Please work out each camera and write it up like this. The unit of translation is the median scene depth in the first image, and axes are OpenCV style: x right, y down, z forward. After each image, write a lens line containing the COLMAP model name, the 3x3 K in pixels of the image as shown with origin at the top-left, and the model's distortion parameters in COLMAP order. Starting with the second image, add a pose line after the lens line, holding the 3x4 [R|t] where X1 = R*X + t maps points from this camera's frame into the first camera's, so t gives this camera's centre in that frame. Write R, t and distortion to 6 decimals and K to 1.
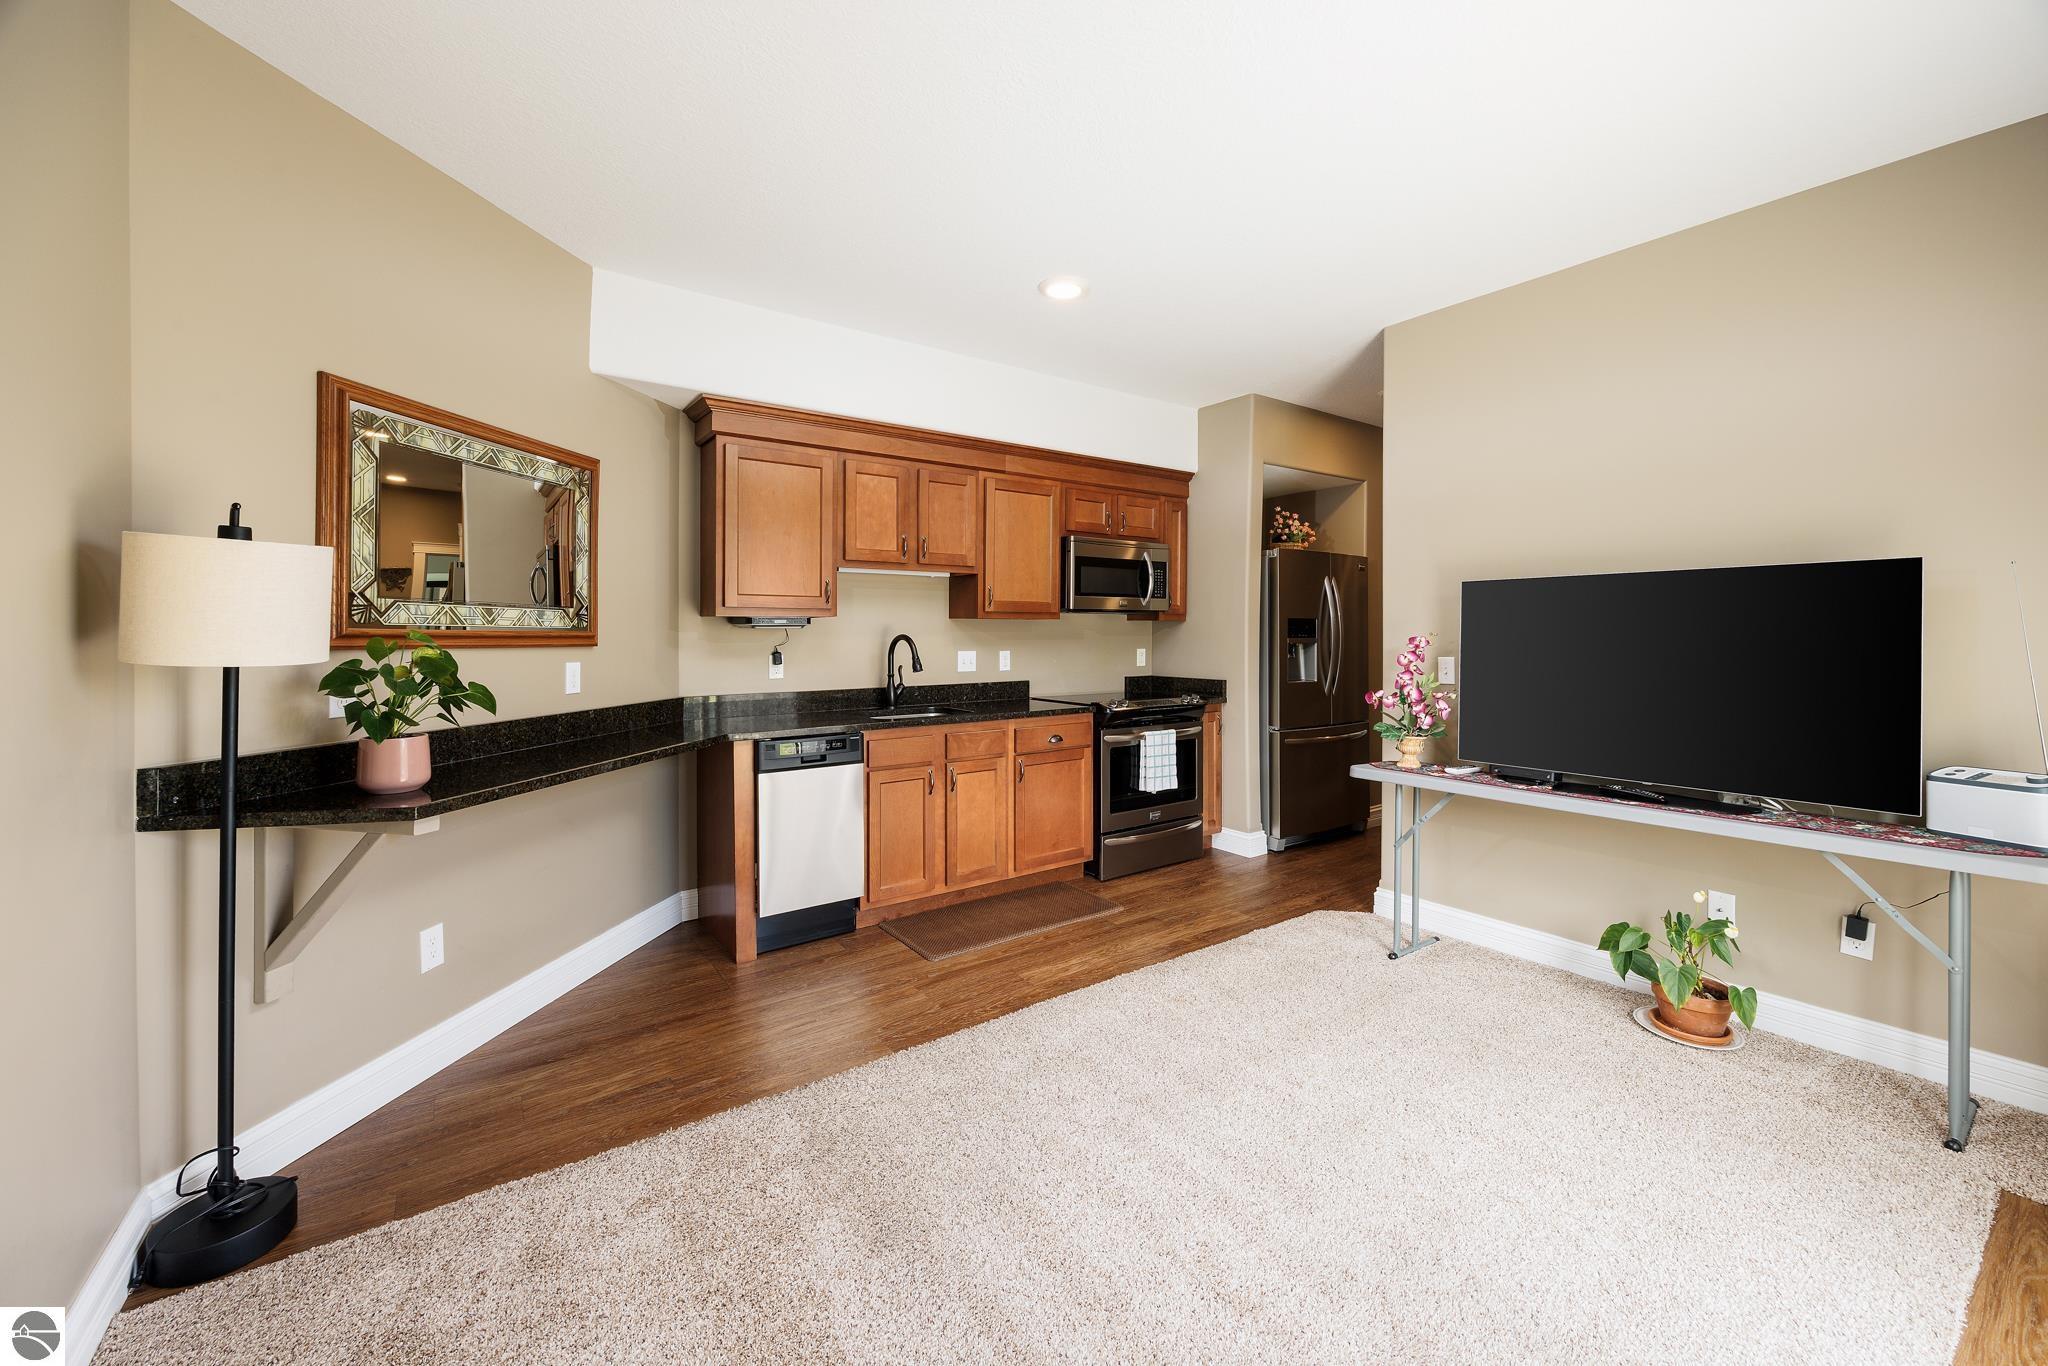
lens RADIAL K [[791.8, 0, 1033.9], [0, 791.8, 675.6], [0, 0, 1]] dist [-0.001590, -0.000081]
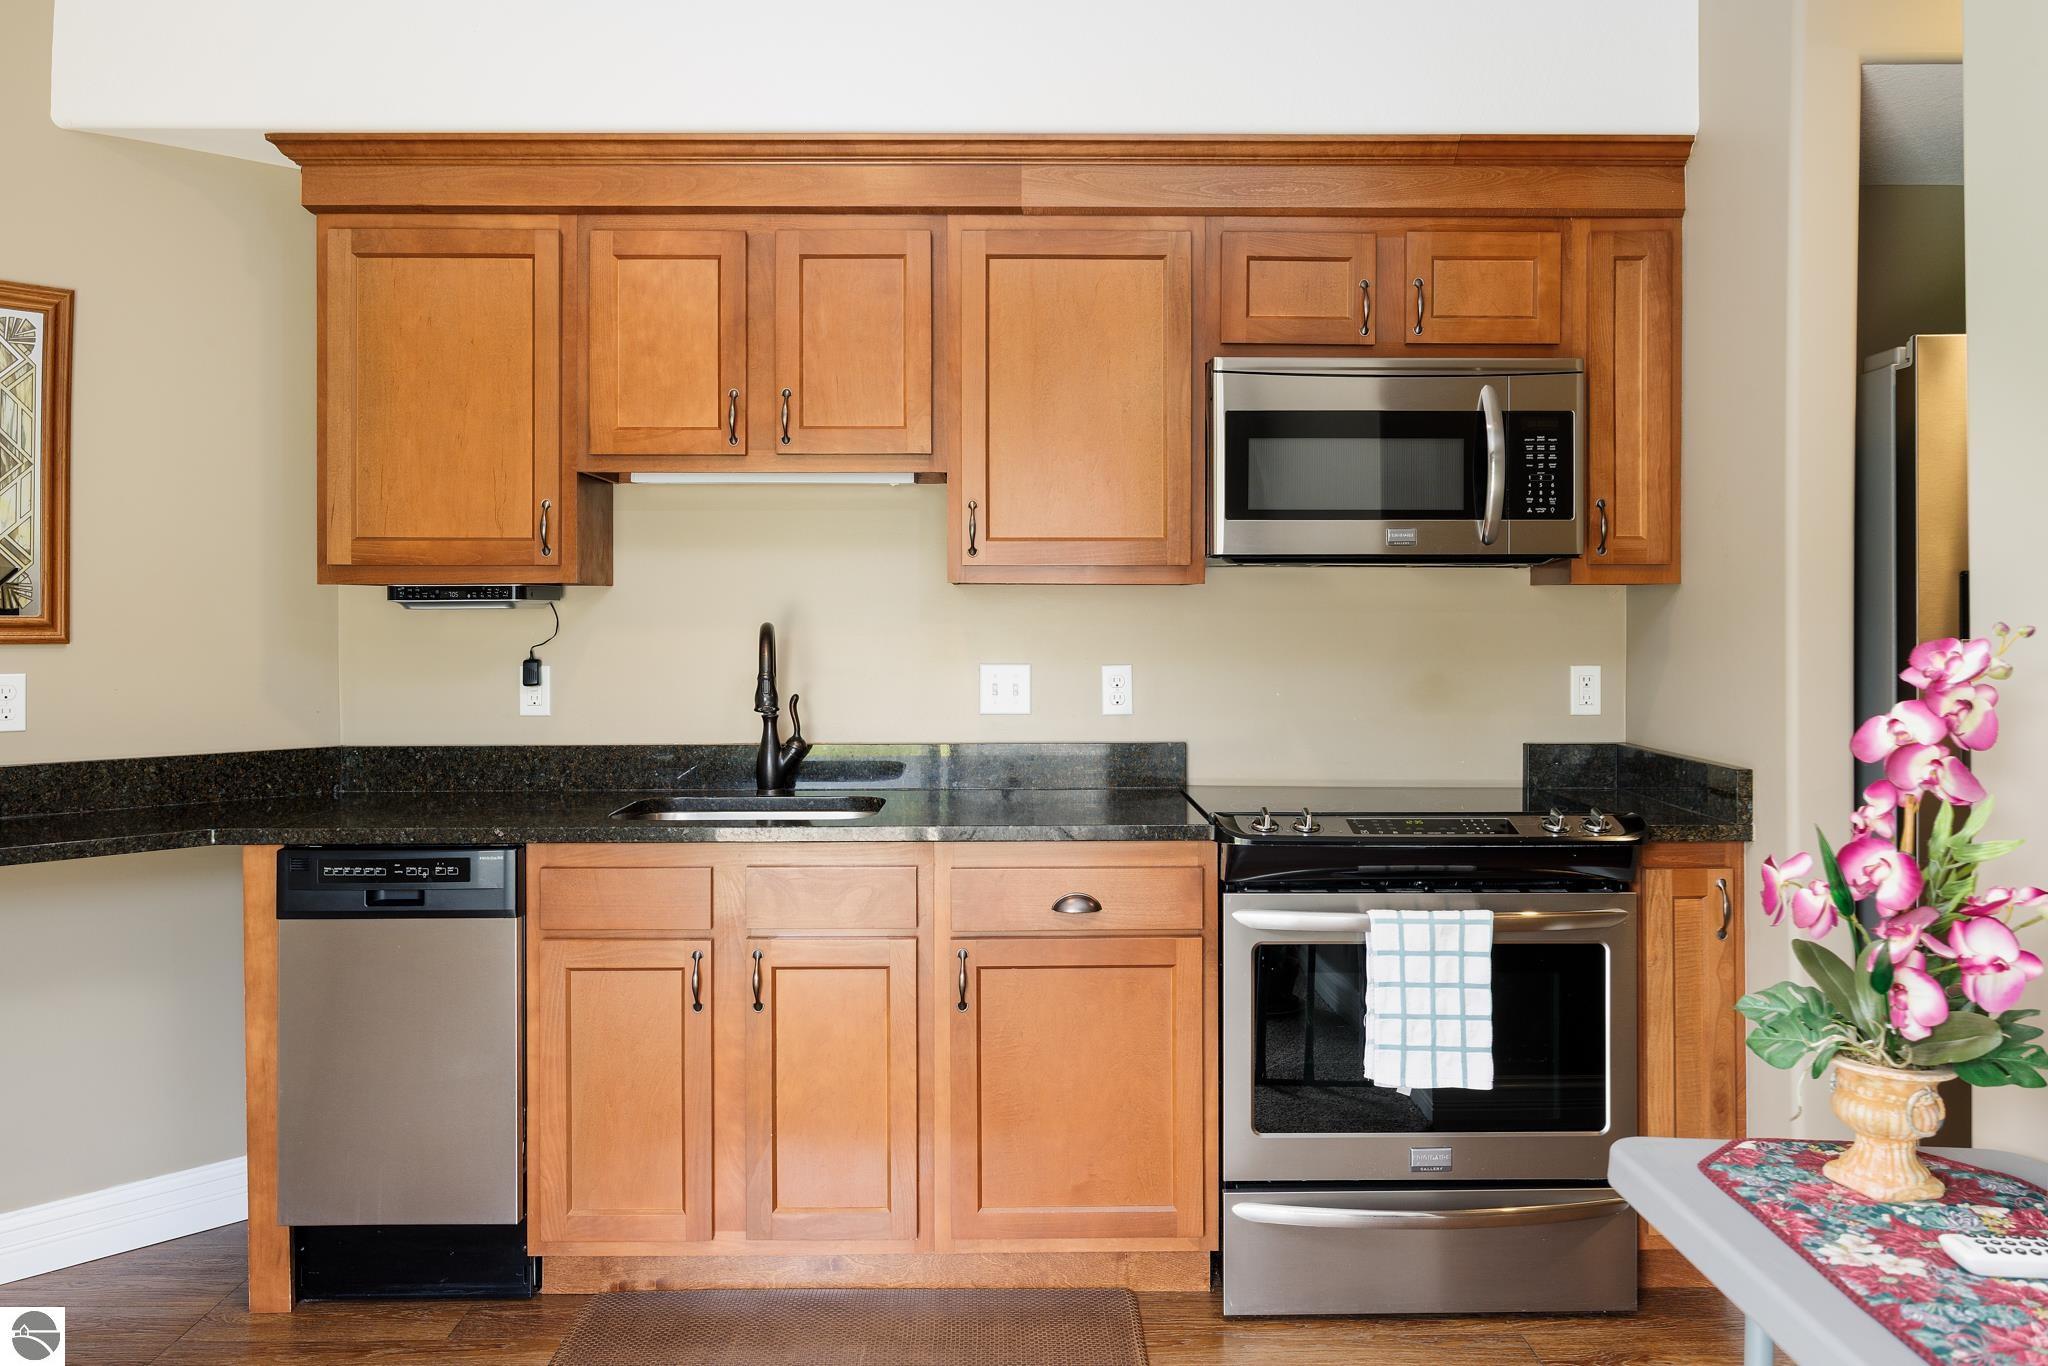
lens RADIAL K [[1626.2, 0, 1023.9], [0, 1626.2, 670.4], [0, 0, 1]] dist [0.000104, -0.000804]
pose [[0.824278, 0.023458, -0.565699, 0.403302], [-0.031376, 0.999499, -0.004273, -0.024724], [0.565315, 0.021271, 0.824601, 0.322926]]
